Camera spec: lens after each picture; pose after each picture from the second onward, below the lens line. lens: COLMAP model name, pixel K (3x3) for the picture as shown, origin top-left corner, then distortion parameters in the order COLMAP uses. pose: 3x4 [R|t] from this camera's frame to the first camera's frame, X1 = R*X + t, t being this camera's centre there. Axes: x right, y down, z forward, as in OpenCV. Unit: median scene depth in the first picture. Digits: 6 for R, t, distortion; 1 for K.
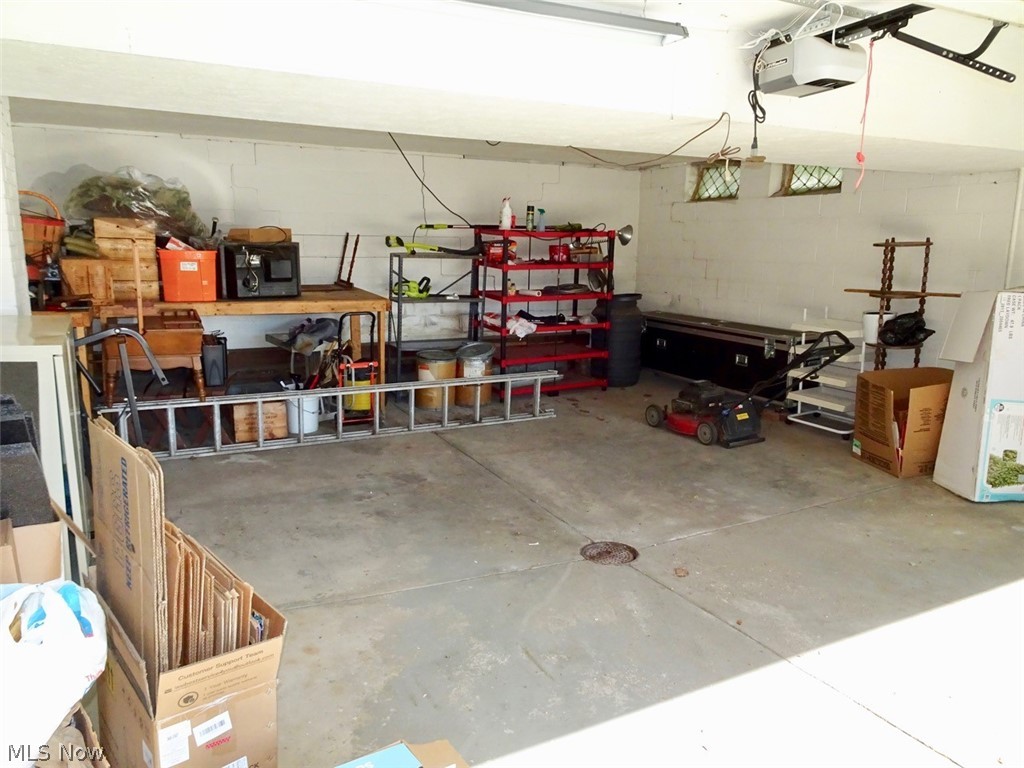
lens RADIAL K [[728.2, 0, 510.4], [0, 728.2, 383.9], [0, 0, 1]] dist [0.006445, -0.002779]
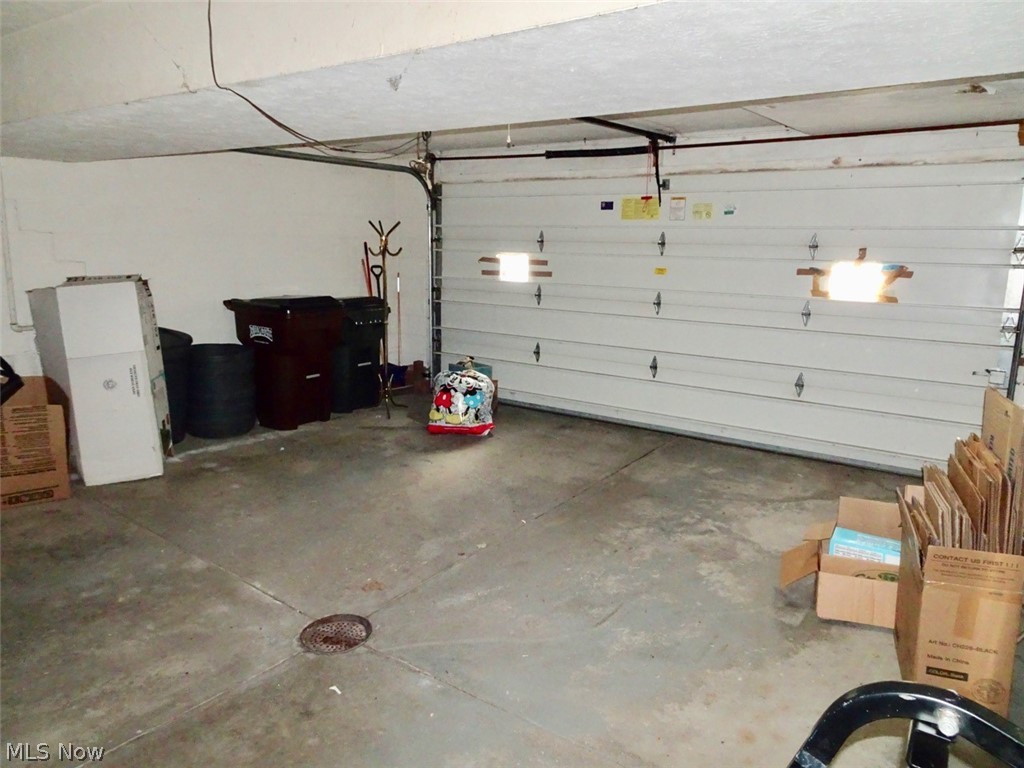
lens RADIAL K [[728.2, 0, 512.1], [0, 728.2, 382.1], [0, 0, 1]] dist [0.006445, -0.002779]
pose [[-0.449088, -0.188742, 0.873325, -0.547896], [0.150468, 0.947498, 0.282148, -0.207974], [-0.880727, 0.258117, -0.397110, 0.987016]]
